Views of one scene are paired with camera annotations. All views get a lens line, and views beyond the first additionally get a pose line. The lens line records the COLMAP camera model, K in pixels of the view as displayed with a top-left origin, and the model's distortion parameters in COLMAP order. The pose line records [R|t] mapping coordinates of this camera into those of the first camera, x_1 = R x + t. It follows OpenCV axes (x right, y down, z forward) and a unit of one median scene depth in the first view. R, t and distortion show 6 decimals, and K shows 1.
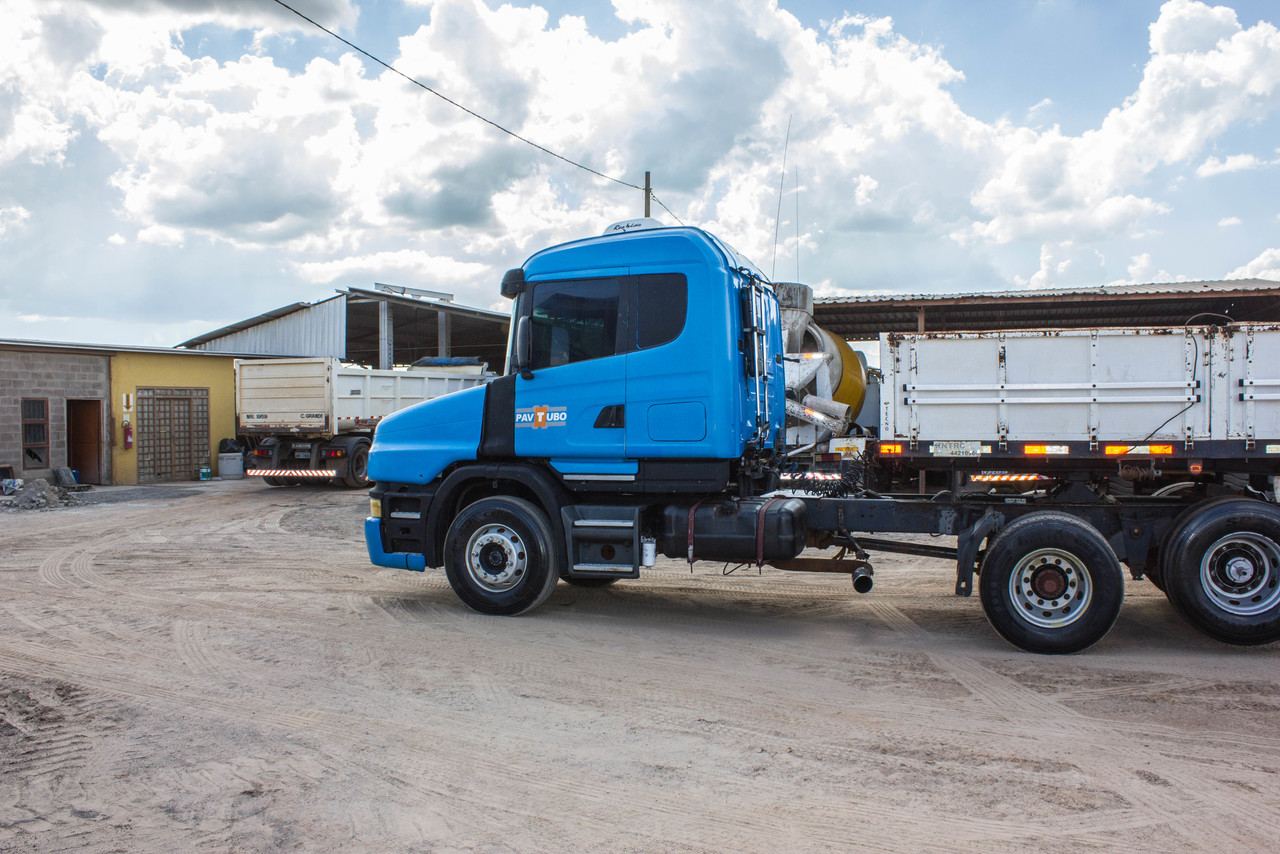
lens RADIAL K [[1089.2, 0, 640.0], [0, 1089.2, 427.0], [0, 0, 1]] dist [-0.180672, 0.173514]
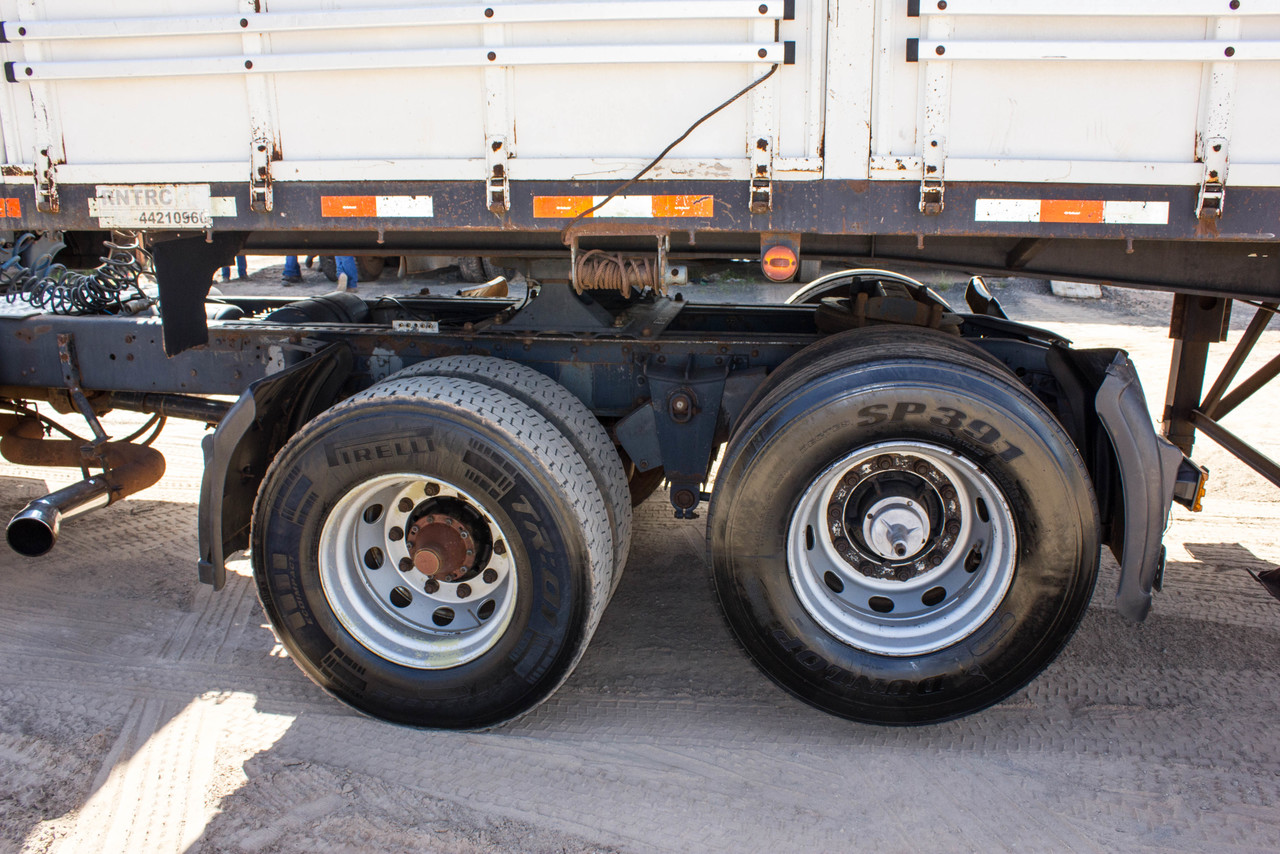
lens RADIAL K [[1089.2, 0, 640.0], [0, 1089.2, 427.0], [0, 0, 1]] dist [-0.180672, 0.173514]
pose [[0.984563, -0.032743, 0.171941, 0.350141], [-0.007538, 0.973503, 0.228549, 0.009373], [-0.174868, -0.226317, 0.958228, 0.545090]]
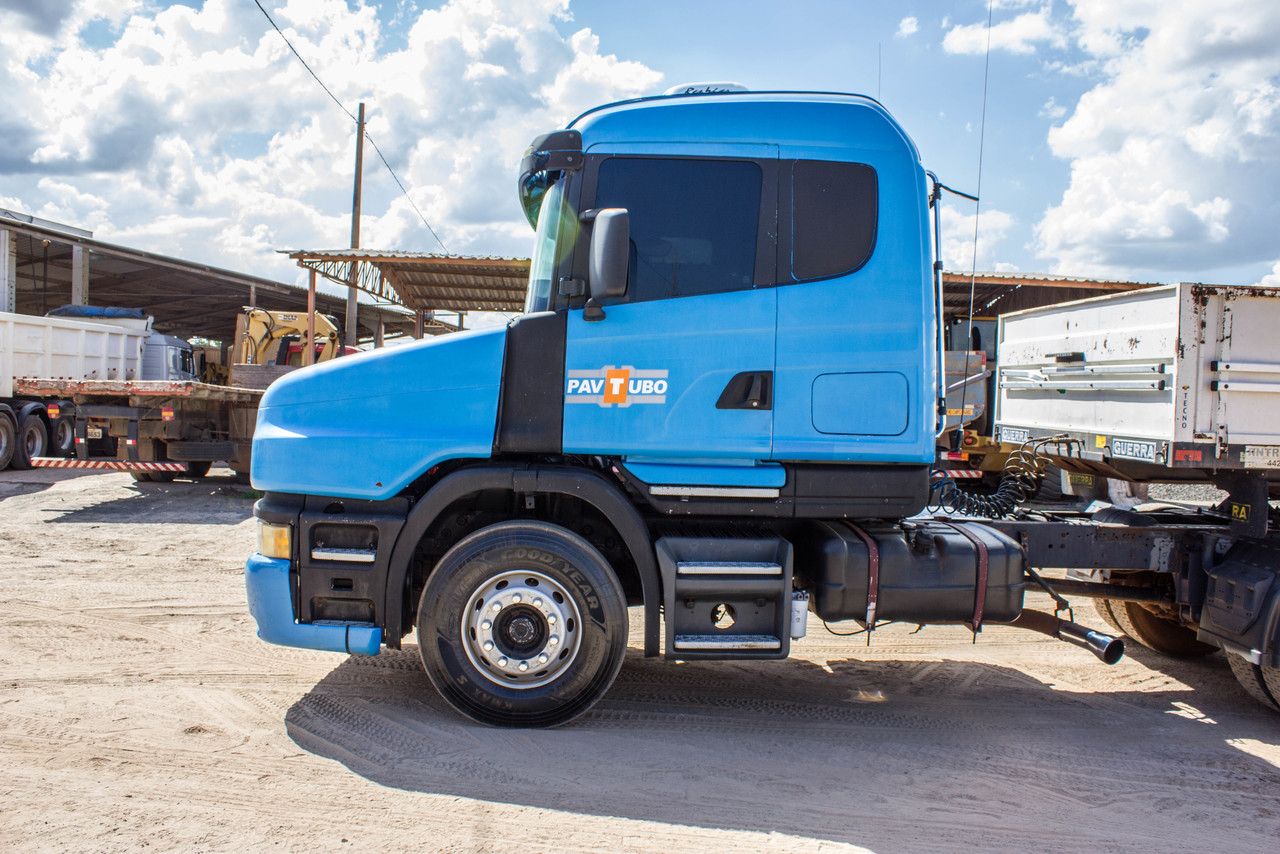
lens RADIAL K [[1089.2, 0, 640.0], [0, 1089.2, 427.0], [0, 0, 1]] dist [-0.180672, 0.173514]
pose [[0.929836, 0.024589, 0.367152, -0.298711], [-0.031875, 0.999397, 0.013792, 0.003988], [-0.366592, -0.024527, 0.930059, 0.466200]]
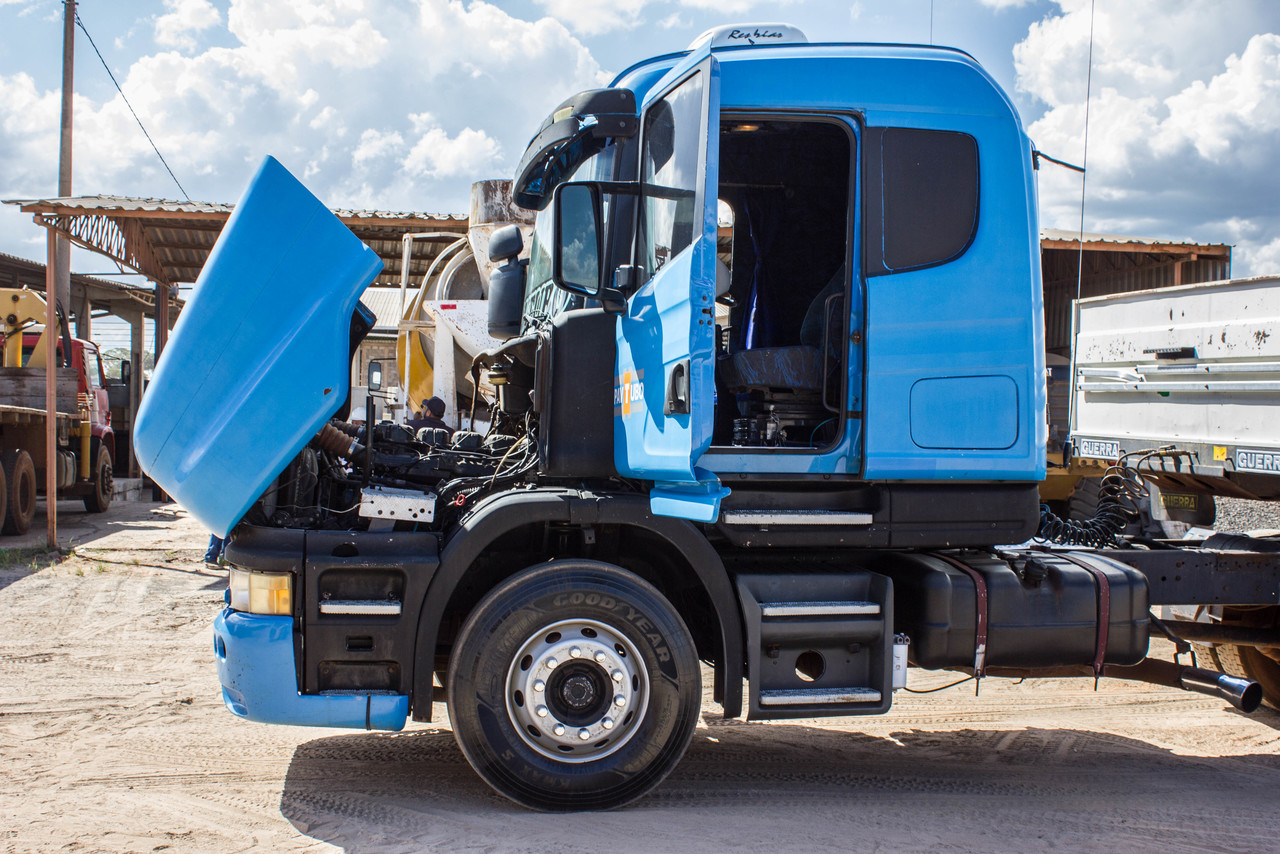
lens RADIAL K [[1625.3, 0, 645.2], [0, 1625.3, 425.4], [0, 0, 1]] dist [-0.087012, 0.110031]
pose [[0.871347, 0.016429, 0.490392, -0.476833], [-0.016546, 0.999855, -0.004099, 0.007017], [-0.490388, -0.004542, 0.871492, 0.379989]]
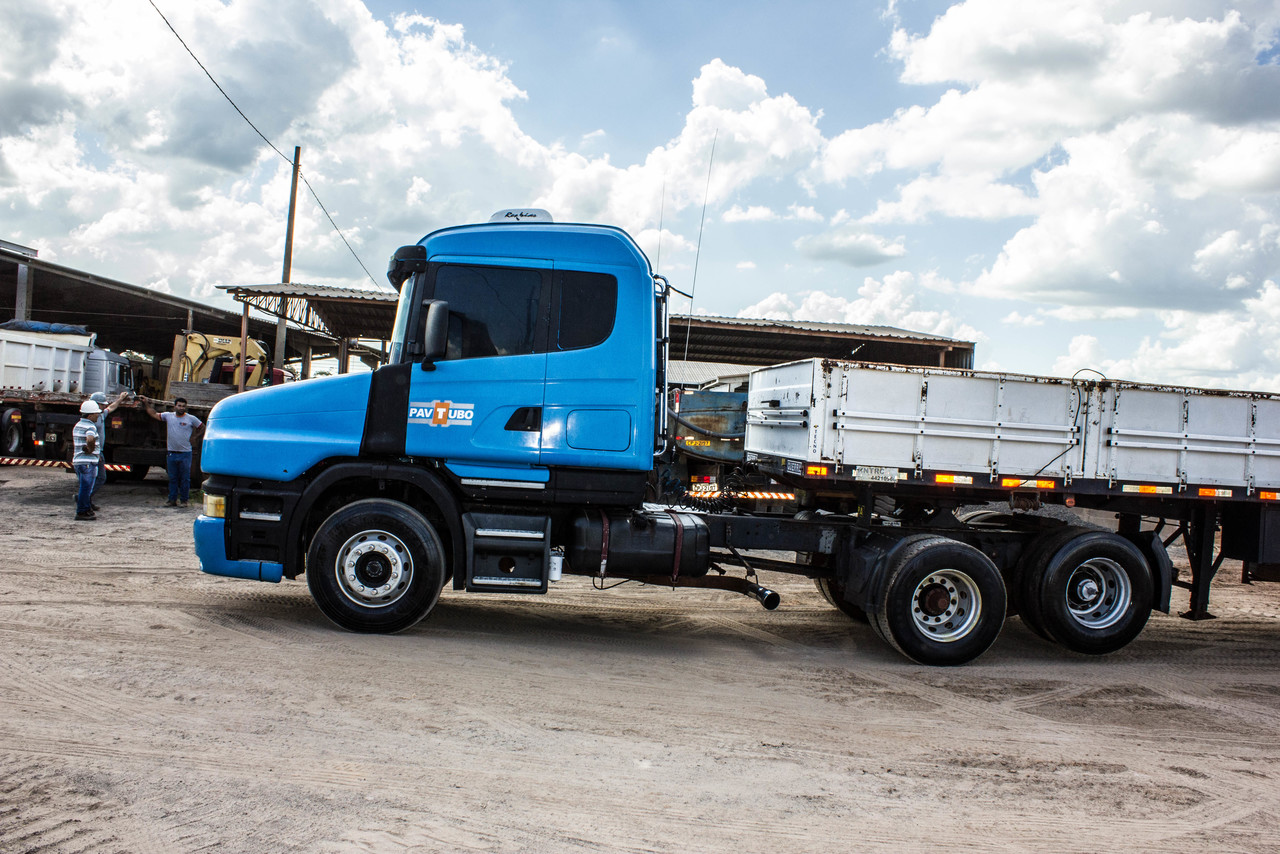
lens RADIAL K [[1089.2, 0, 640.0], [0, 1089.2, 427.0], [0, 0, 1]] dist [-0.180672, 0.173514]
pose [[0.903257, 0.066298, 0.423948, -0.329455], [-0.065603, 0.997713, -0.016251, 0.005884], [-0.424056, -0.013133, 0.905541, 0.120081]]
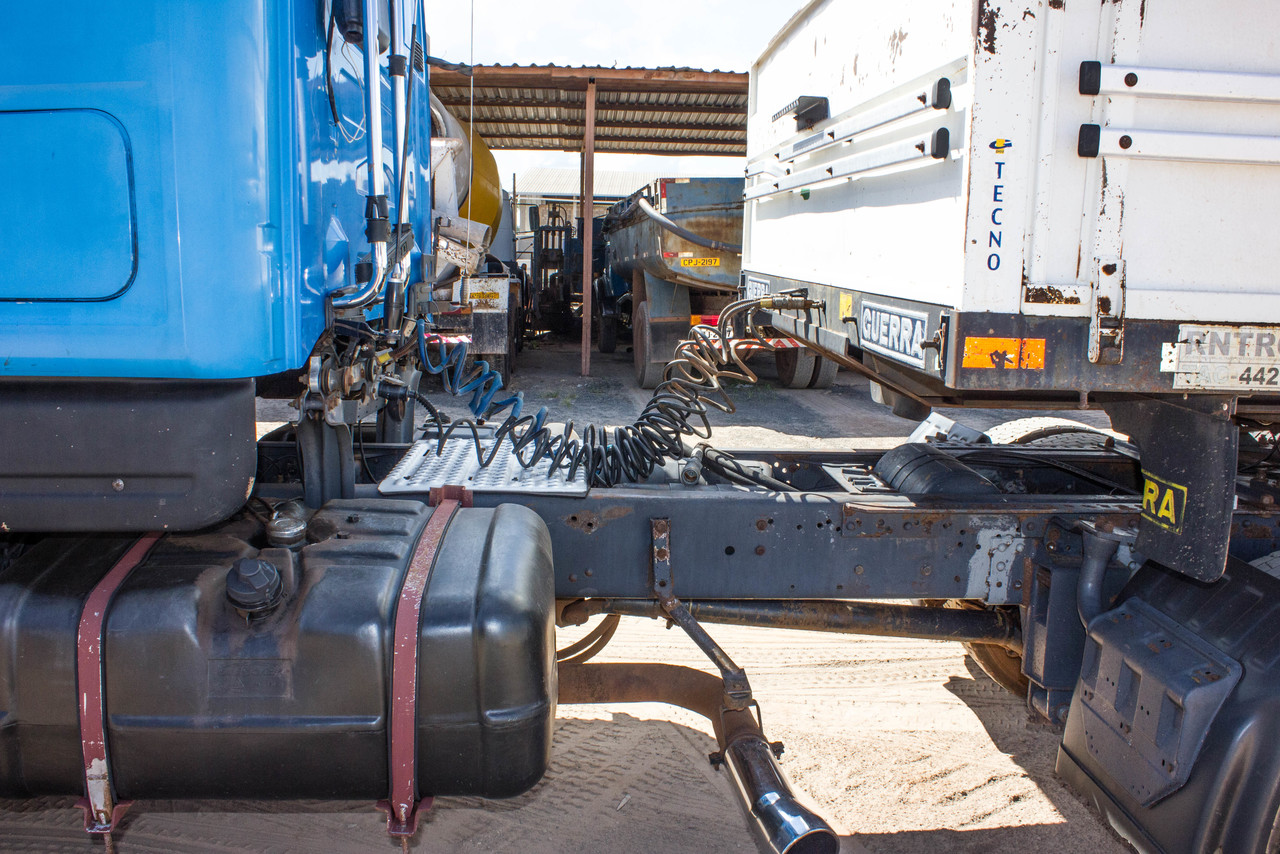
lens RADIAL K [[1089.2, 0, 640.0], [0, 1089.2, 427.0], [0, 0, 1]] dist [-0.180672, 0.173514]
pose [[0.927018, -0.032249, 0.373628, 0.071656], [-0.023957, 0.989168, 0.144818, 0.004680], [-0.374251, -0.143200, 0.916204, 0.746176]]
